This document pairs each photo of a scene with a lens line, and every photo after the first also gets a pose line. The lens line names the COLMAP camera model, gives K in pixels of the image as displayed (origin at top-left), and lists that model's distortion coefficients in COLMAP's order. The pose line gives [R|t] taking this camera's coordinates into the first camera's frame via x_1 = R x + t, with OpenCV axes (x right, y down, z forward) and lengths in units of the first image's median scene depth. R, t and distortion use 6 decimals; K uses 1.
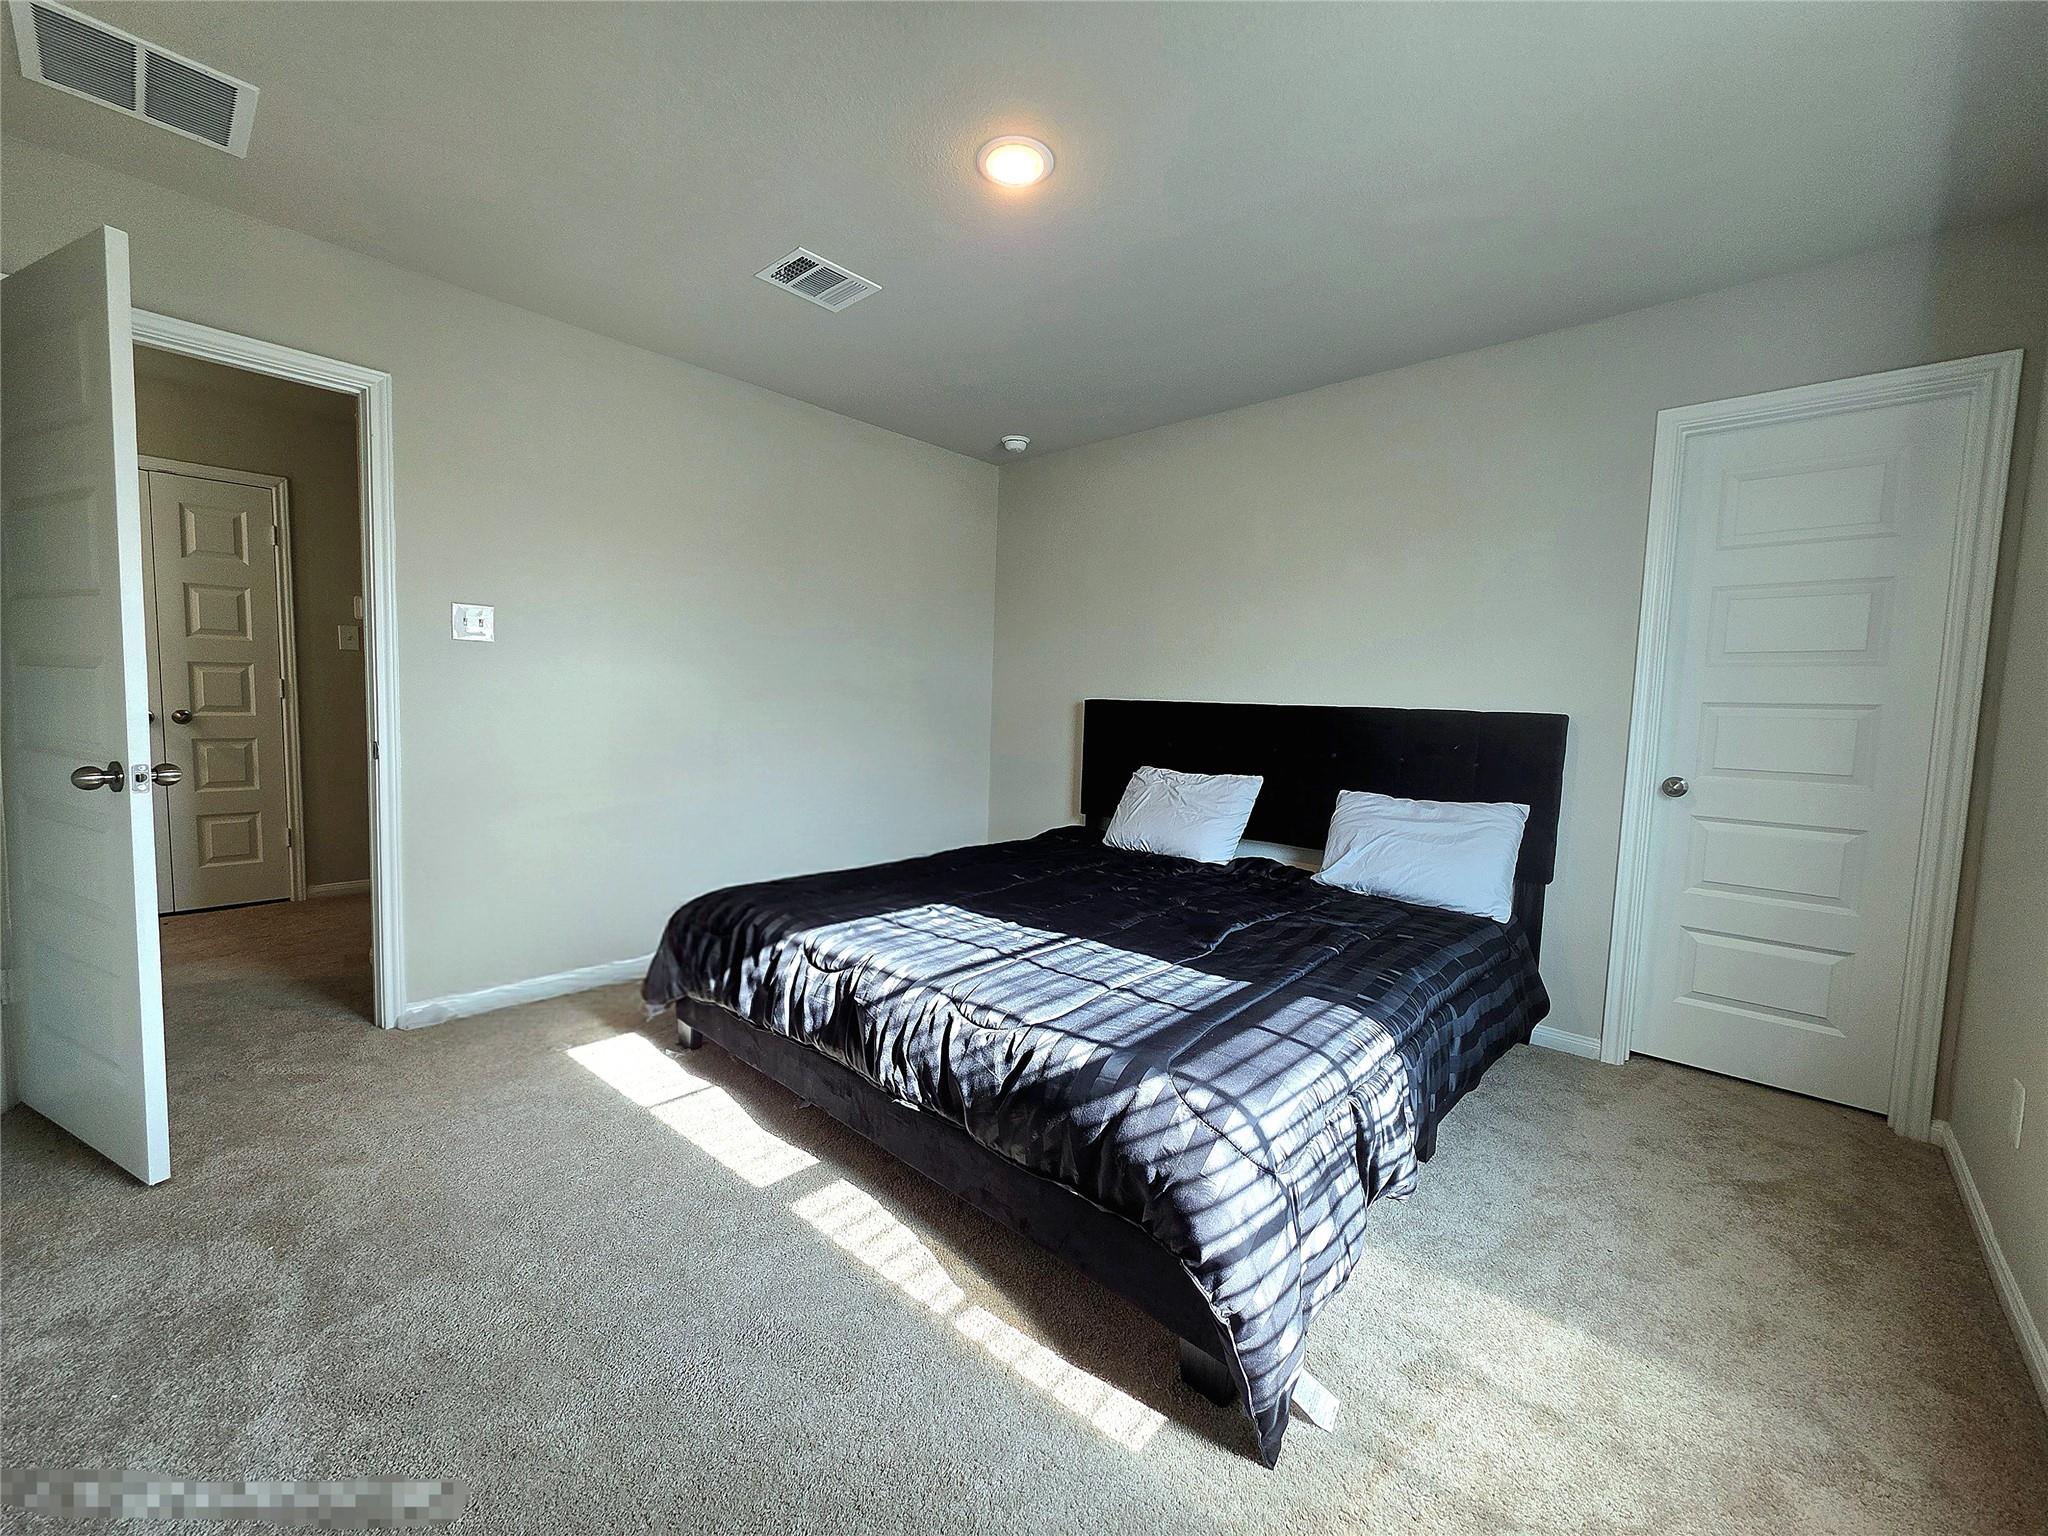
lens RADIAL K [[824.8, 0, 1021.9], [0, 824.8, 767.1], [0, 0, 1]] dist [0.003363, 0.000568]
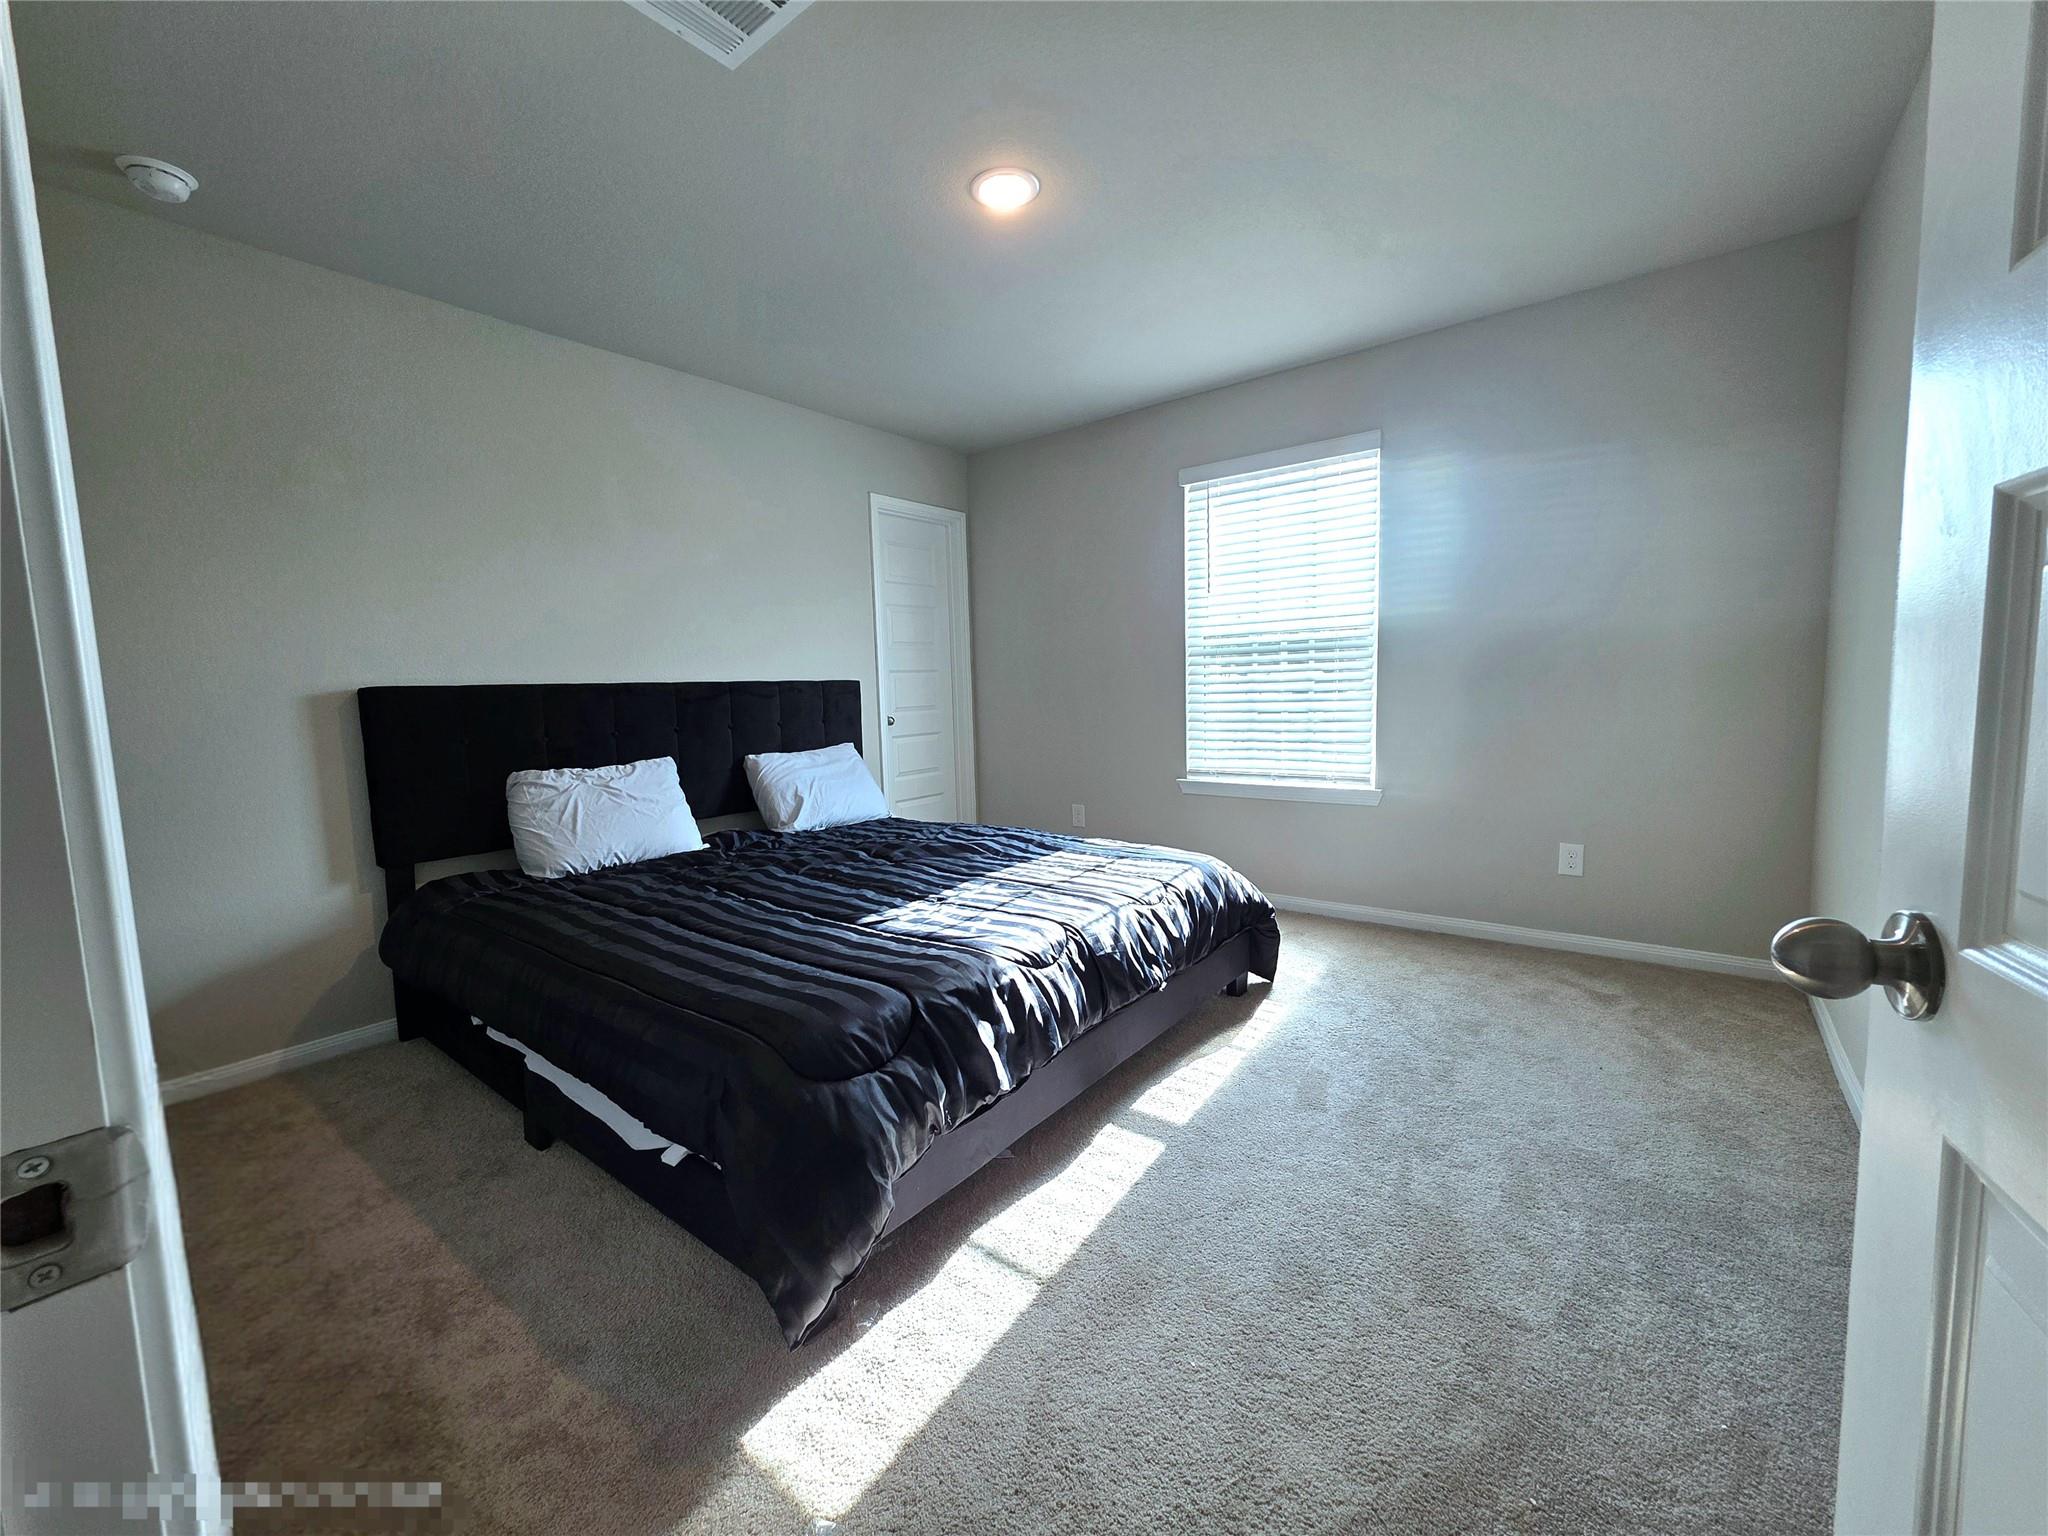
lens RADIAL K [[824.8, 0, 1021.4], [0, 824.8, 763.3], [0, 0, 1]] dist [0.003363, 0.000568]
pose [[-0.093300, -0.125368, 0.987713, -0.984893], [0.102709, 0.985536, 0.134794, -0.097047], [-0.990326, 0.114023, -0.079074, 0.935950]]
